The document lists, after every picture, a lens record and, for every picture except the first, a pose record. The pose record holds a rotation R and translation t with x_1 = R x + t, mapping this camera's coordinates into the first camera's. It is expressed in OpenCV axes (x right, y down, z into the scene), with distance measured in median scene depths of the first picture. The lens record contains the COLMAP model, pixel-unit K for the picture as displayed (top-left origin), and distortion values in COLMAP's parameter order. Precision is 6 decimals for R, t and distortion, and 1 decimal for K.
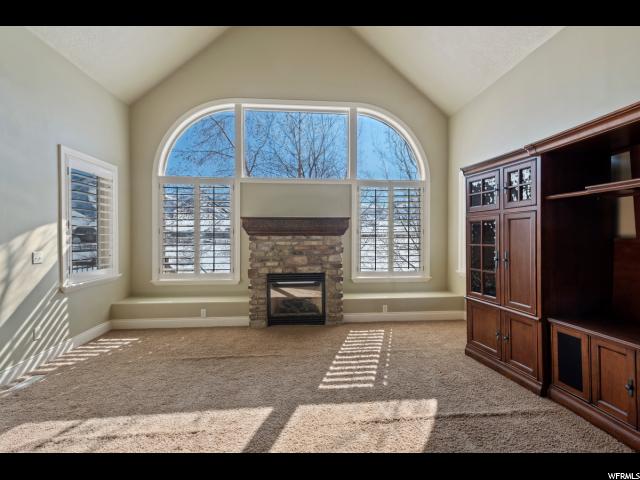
lens RADIAL K [[303.8, 0, 321.5], [0, 303.8, 239.3], [0, 0, 1]] dist [0.018501, -0.000739]
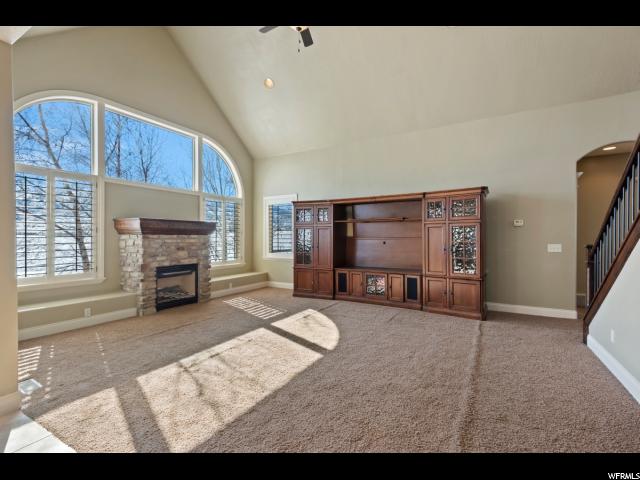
lens RADIAL K [[303.8, 0, 316.3], [0, 303.8, 239.1], [0, 0, 1]] dist [0.018501, -0.000739]
pose [[0.576919, -0.002940, 0.816796, -0.784974], [0.003874, 0.999992, 0.000863, 0.006800], [-0.816792, 0.002666, 0.576926, -0.181009]]
